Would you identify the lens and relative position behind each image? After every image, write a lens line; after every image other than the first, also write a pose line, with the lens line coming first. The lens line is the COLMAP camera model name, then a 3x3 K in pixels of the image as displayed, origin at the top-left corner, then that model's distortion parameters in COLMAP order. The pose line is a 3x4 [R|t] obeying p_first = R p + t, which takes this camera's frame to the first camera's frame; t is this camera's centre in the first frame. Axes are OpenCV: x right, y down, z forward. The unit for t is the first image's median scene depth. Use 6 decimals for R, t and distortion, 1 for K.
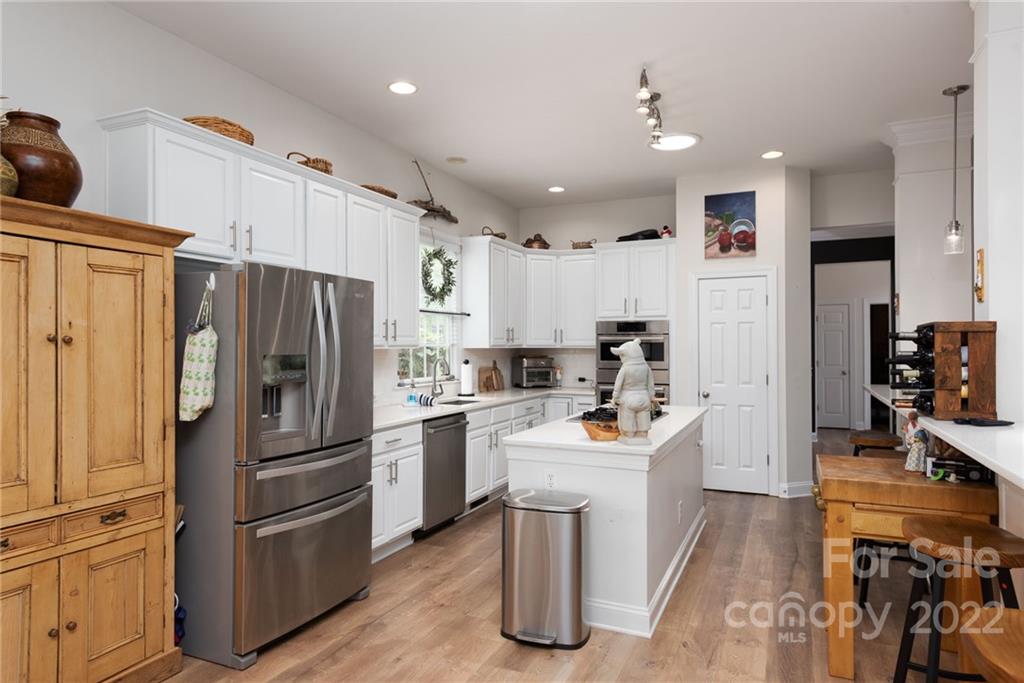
lens RADIAL K [[616.7, 0, 503.0], [0, 616.7, 338.4], [0, 0, 1]] dist [0.022948, -0.009856]
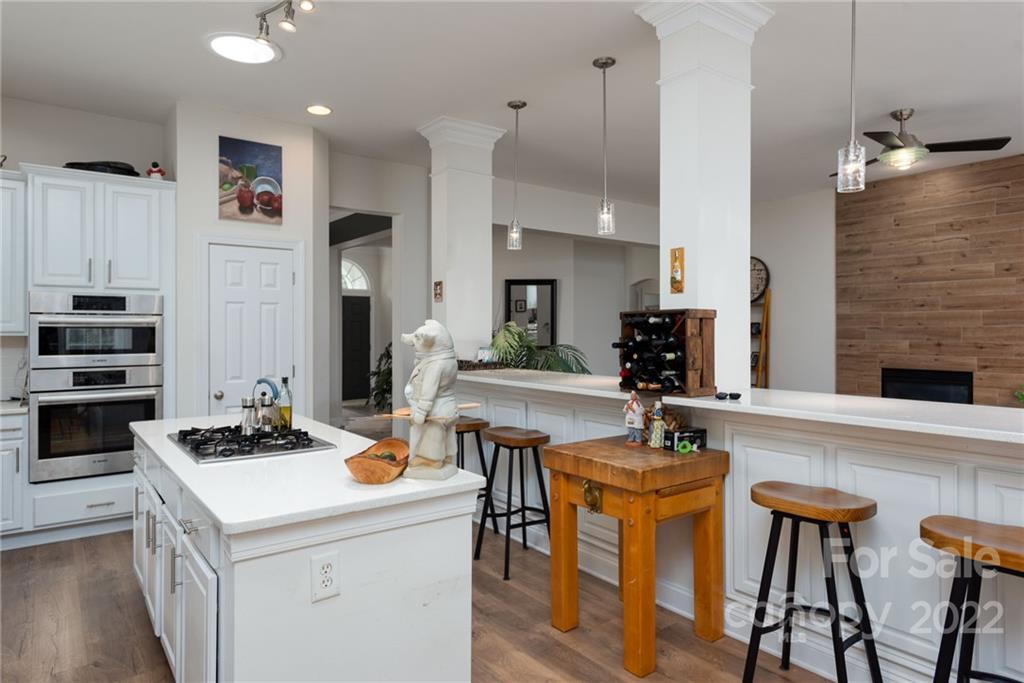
lens RADIAL K [[616.7, 0, 510.9], [0, 616.7, 325.4], [0, 0, 1]] dist [0.022948, -0.009856]
pose [[0.482260, 0.008389, 0.875988, -0.182216], [-0.009220, 0.999947, -0.004501, 0.004813], [-0.875980, -0.005906, 0.482312, 0.333818]]
